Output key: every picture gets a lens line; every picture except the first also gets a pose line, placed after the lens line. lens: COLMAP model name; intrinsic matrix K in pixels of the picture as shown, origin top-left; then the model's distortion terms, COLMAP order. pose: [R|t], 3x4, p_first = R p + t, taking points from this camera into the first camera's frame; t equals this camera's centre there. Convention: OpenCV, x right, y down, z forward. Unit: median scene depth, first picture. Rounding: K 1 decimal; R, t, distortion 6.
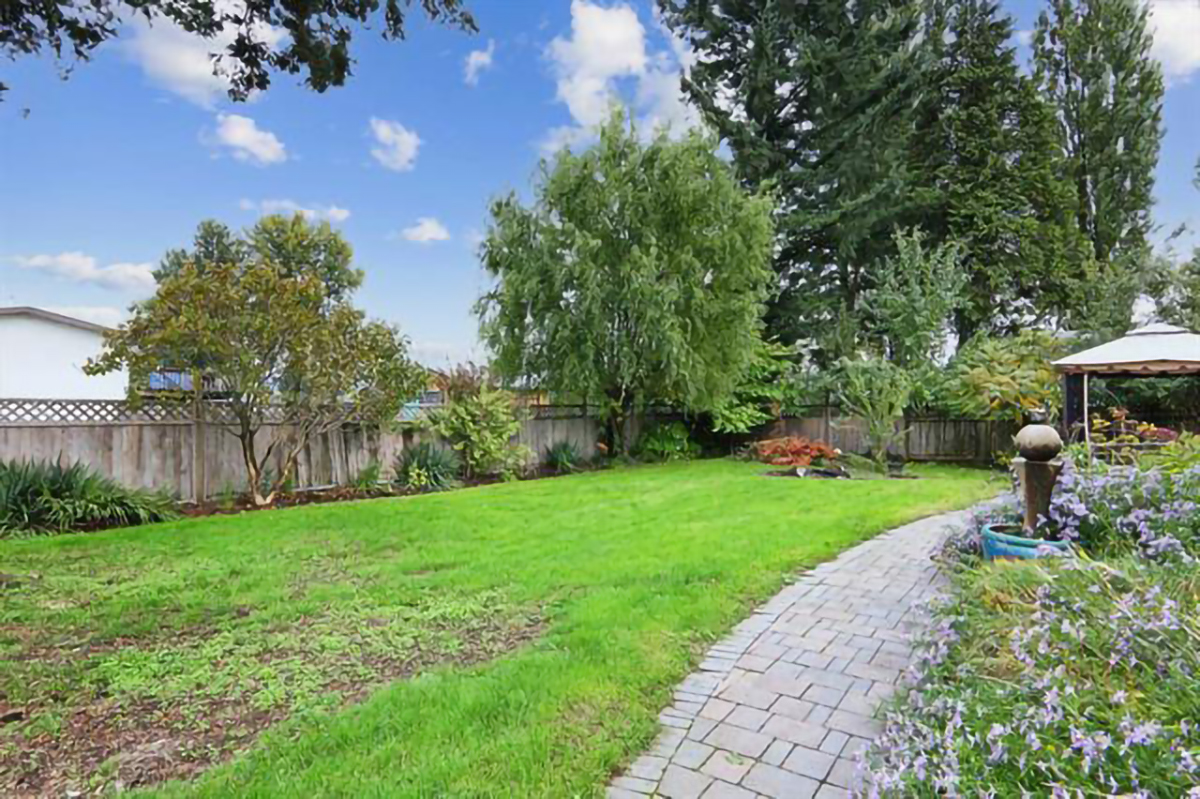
lens RADIAL K [[653.5, 0, 602.7], [0, 653.5, 406.0], [0, 0, 1]] dist [-0.014464, -0.002088]
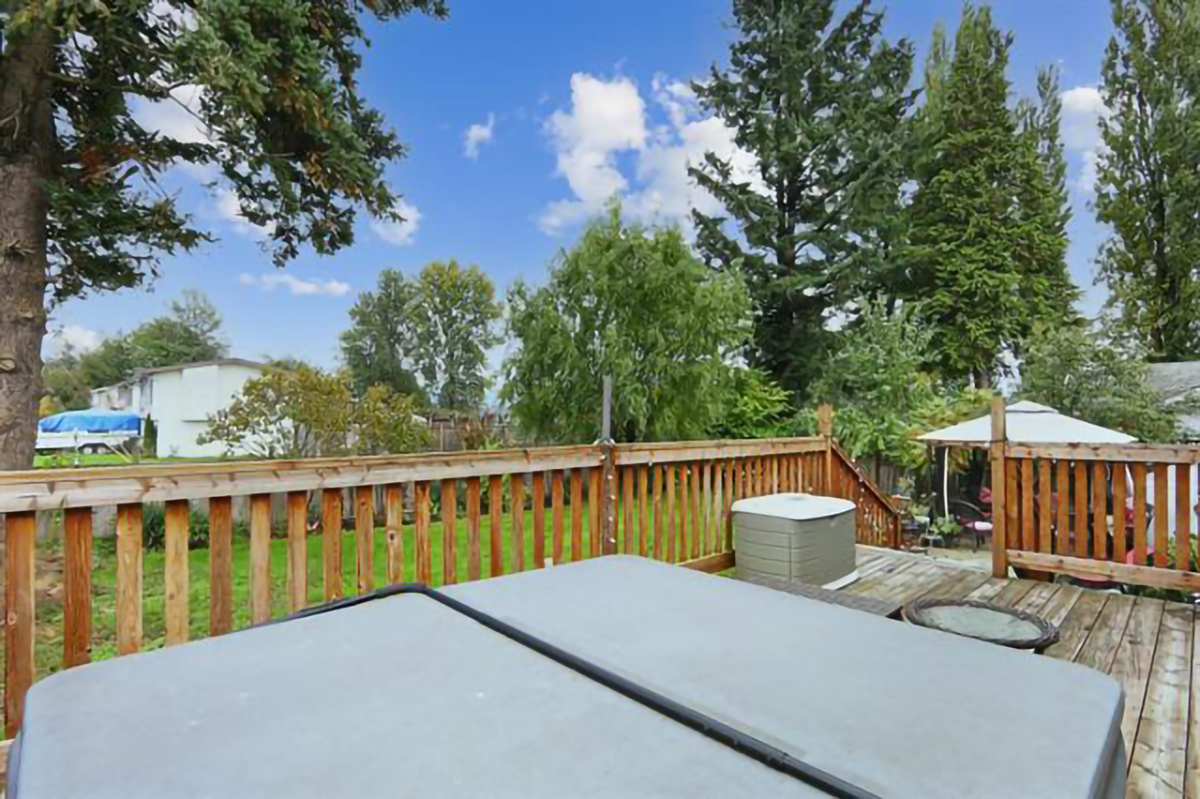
lens RADIAL K [[581.7, 0, 595.1], [0, 581.7, 404.0], [0, 0, 1]] dist [-0.018920, -0.001437]
pose [[0.975467, 0.003258, -0.220122, 0.092806], [-0.005916, 0.999917, -0.011420, -0.028140], [0.220067, 0.012442, 0.975405, -0.030581]]
